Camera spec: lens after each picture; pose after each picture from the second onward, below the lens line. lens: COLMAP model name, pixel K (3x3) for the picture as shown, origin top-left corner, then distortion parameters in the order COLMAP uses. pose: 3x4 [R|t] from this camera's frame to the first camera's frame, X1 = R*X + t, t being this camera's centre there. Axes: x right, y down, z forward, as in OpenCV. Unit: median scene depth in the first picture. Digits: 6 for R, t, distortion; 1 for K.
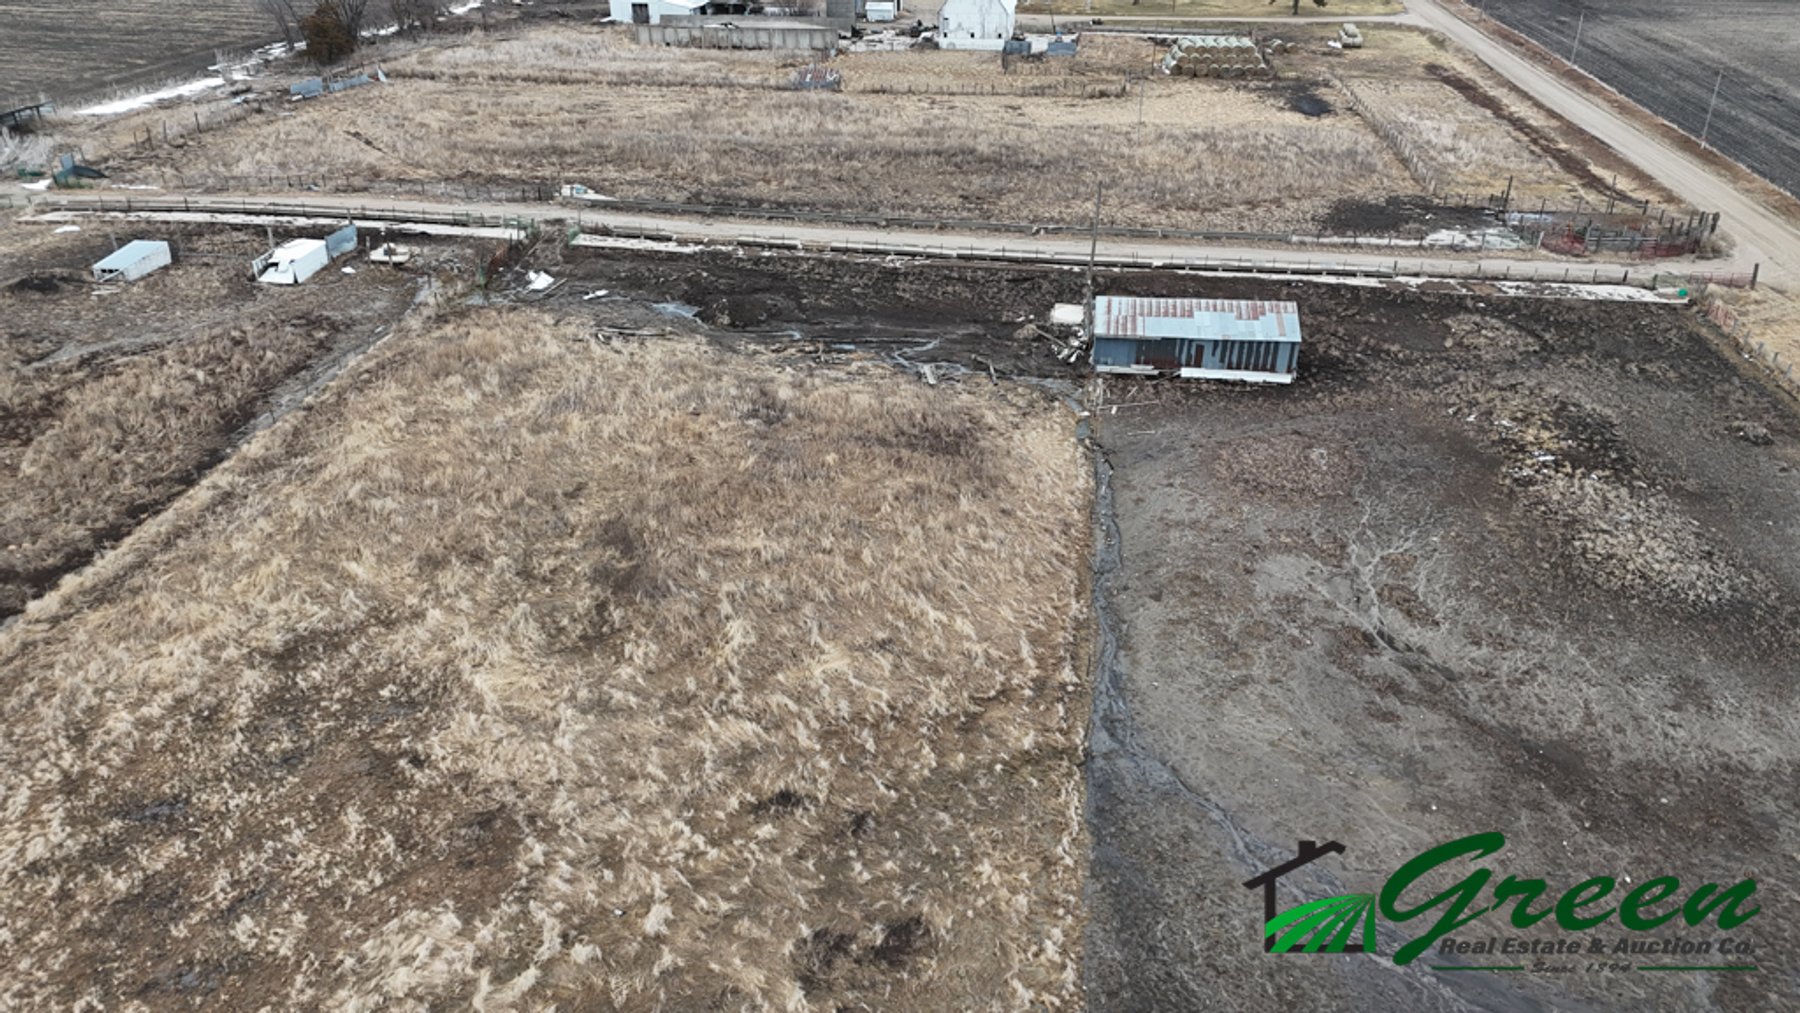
lens RADIAL K [[1320.4, 0, 901.4], [0, 1320.4, 499.8], [0, 0, 1]] dist [0.090009, -0.089478]
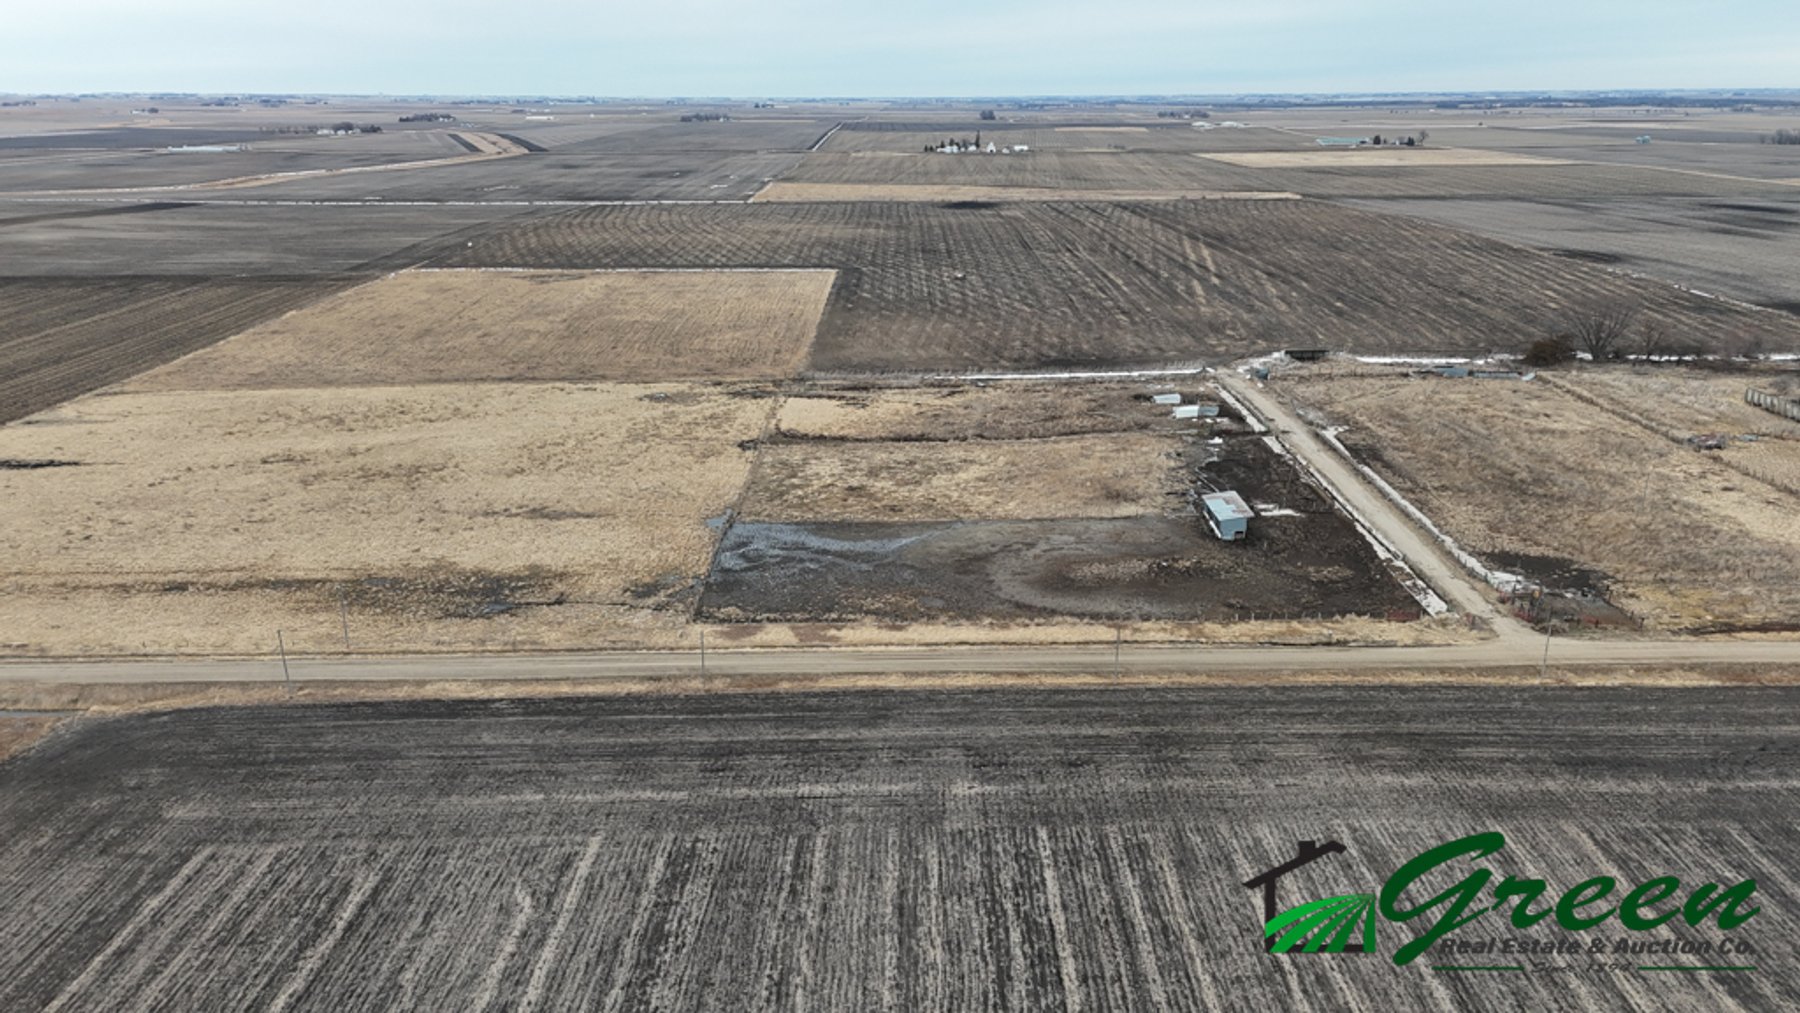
lens RADIAL K [[1320.4, 0, 901.4], [0, 1320.4, 499.8], [0, 0, 1]] dist [0.090009, -0.089478]
pose [[0.120737, 0.291393, -0.948953, 2.356883], [-0.443523, 0.871061, 0.211044, -0.380413], [0.888093, 0.395402, 0.234409, -0.074939]]
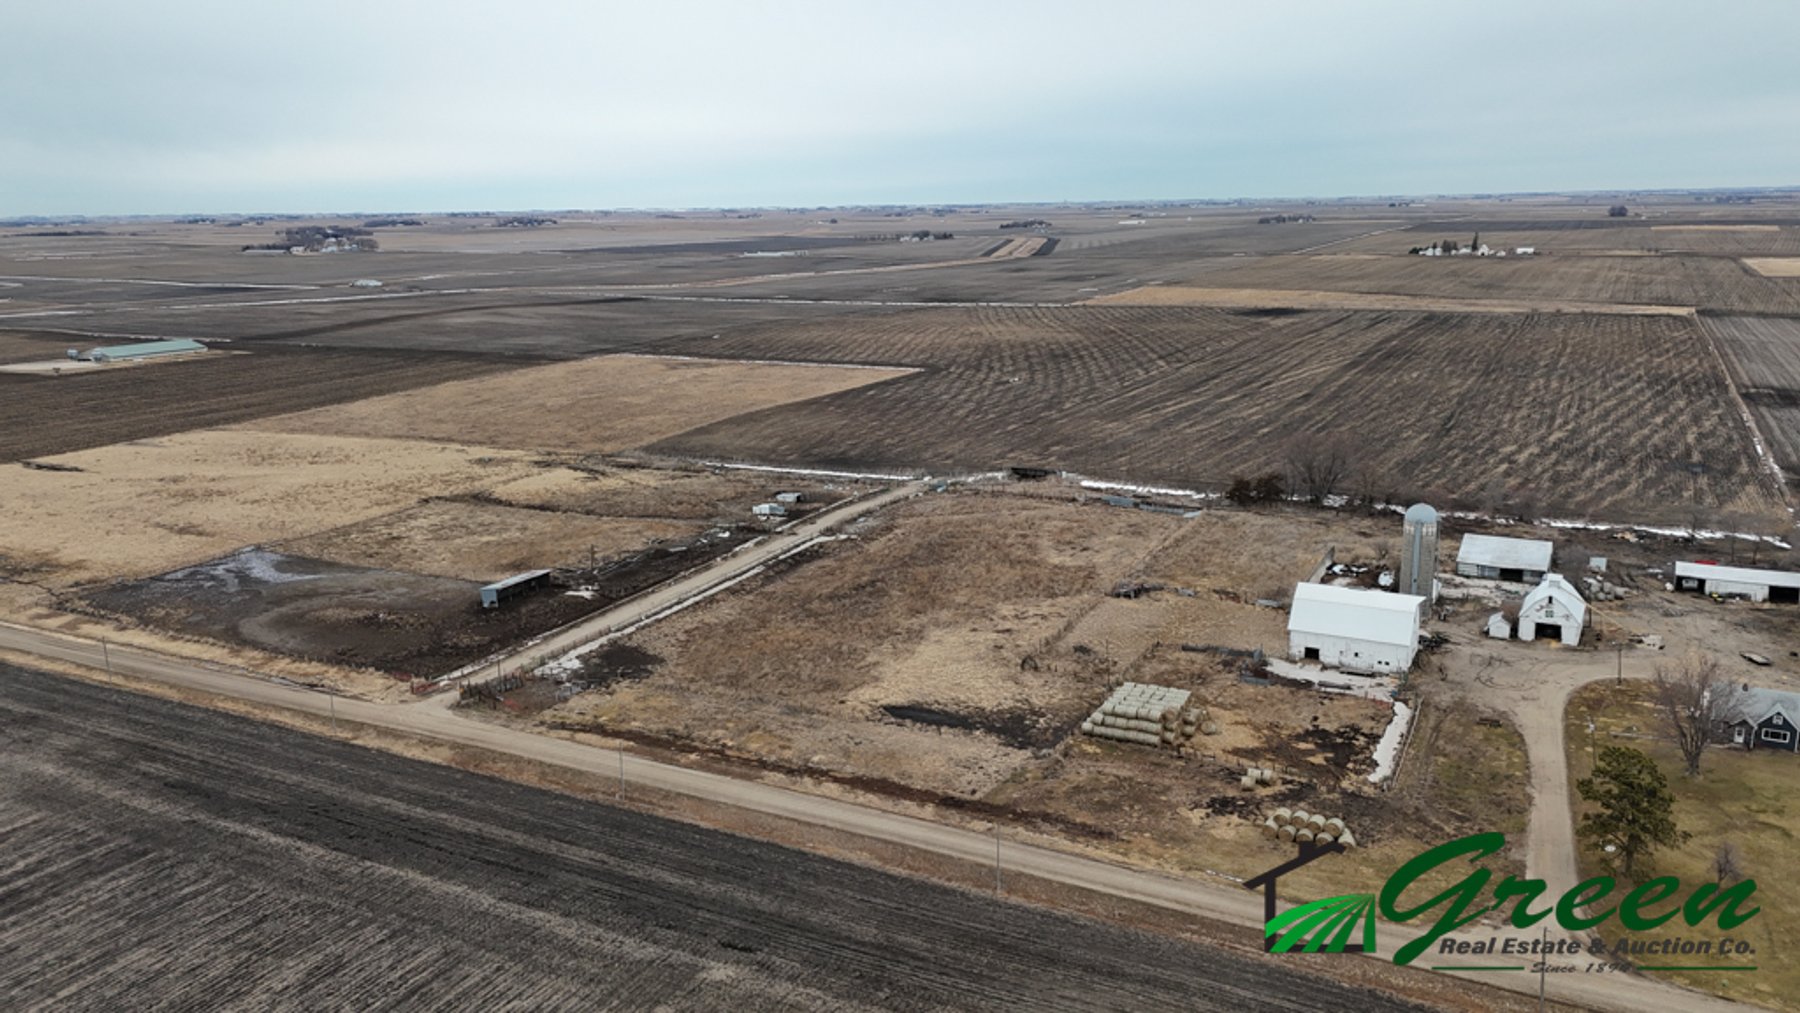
lens RADIAL K [[1320.4, 0, 901.4], [0, 1320.4, 499.8], [0, 0, 1]] dist [0.090009, -0.089478]
pose [[-0.356117, 0.211815, -0.910118, 2.317335], [-0.405300, 0.842575, 0.354683, -1.511842], [0.841970, 0.495179, -0.214207, 2.111436]]
